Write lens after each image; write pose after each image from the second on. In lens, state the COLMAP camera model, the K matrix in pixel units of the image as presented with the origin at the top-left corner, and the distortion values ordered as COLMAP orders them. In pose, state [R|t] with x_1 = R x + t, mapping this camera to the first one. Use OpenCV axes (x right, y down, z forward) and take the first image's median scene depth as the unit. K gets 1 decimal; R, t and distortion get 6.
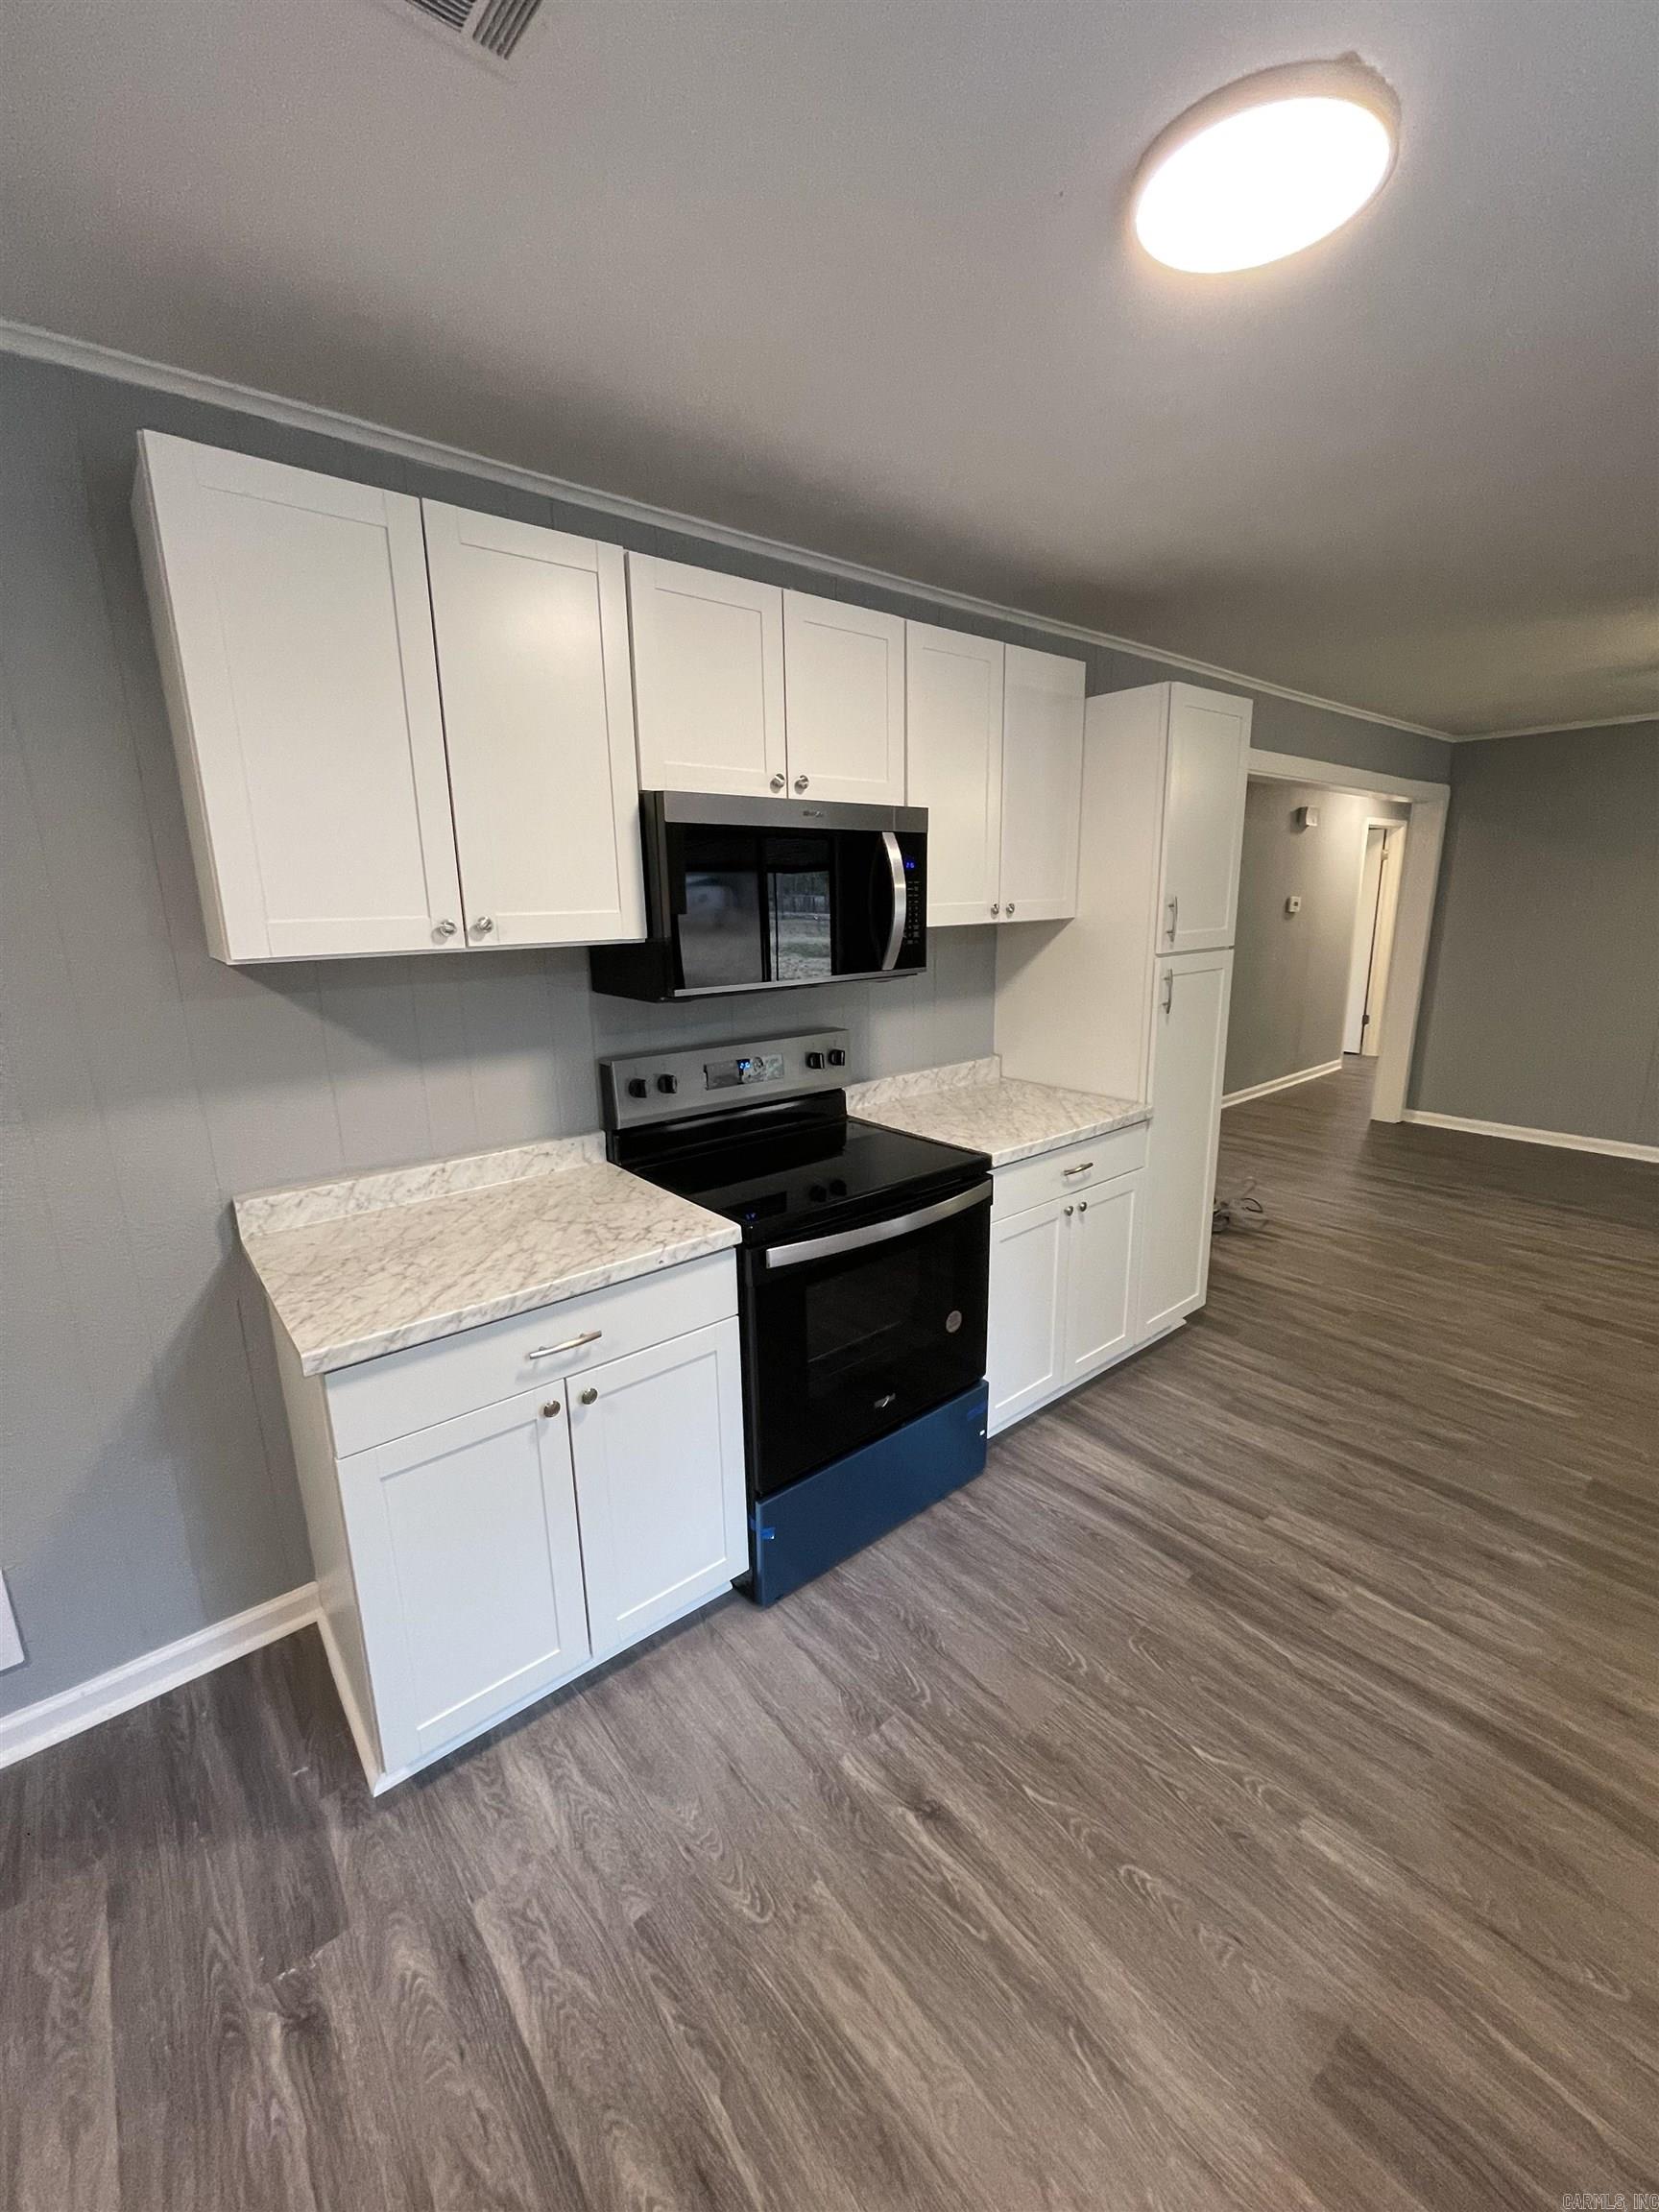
lens RADIAL K [[887.3, 0, 835.2], [0, 887.3, 1110.9], [0, 0, 1]] dist [0.001368, -0.000013]
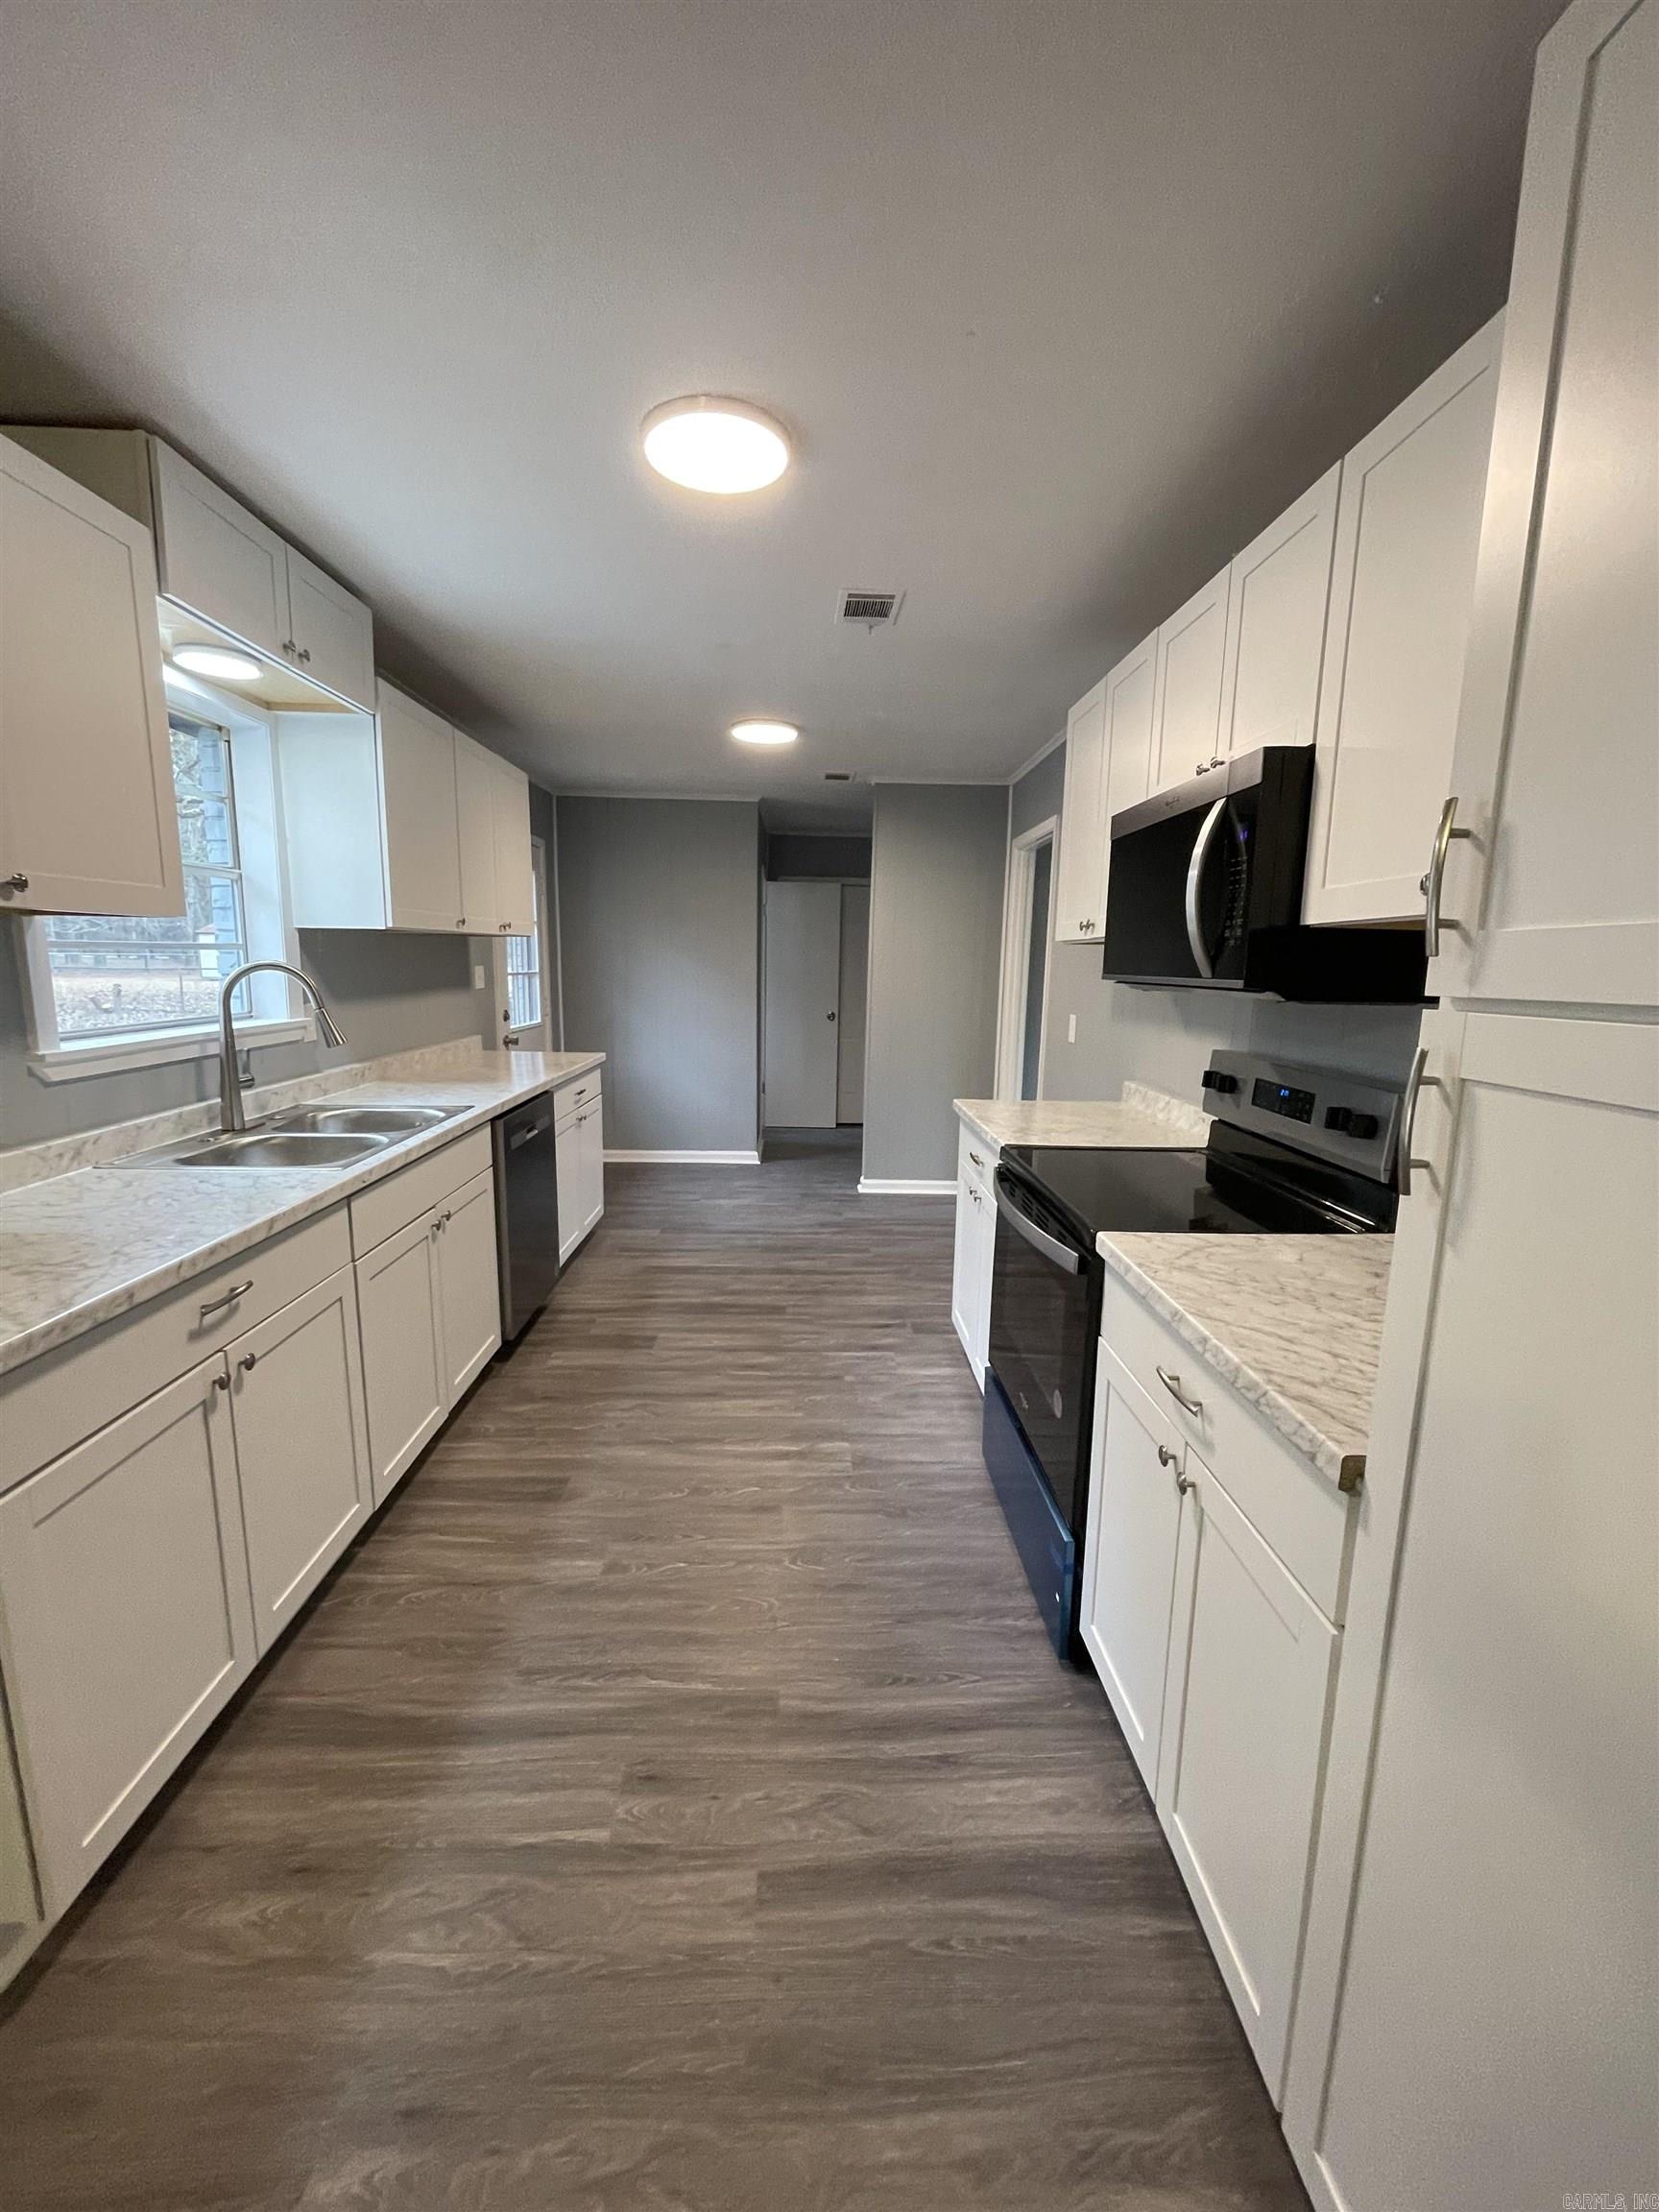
lens RADIAL K [[887.3, 0, 838.9], [0, 887.3, 1104.5], [0, 0, 1]] dist [0.001368, -0.000013]
pose [[-0.610100, 0.130172, -0.781558, 1.149294], [-0.193646, 0.932000, 0.306392, -0.306794], [0.768296, 0.338276, -0.543406, 1.604042]]
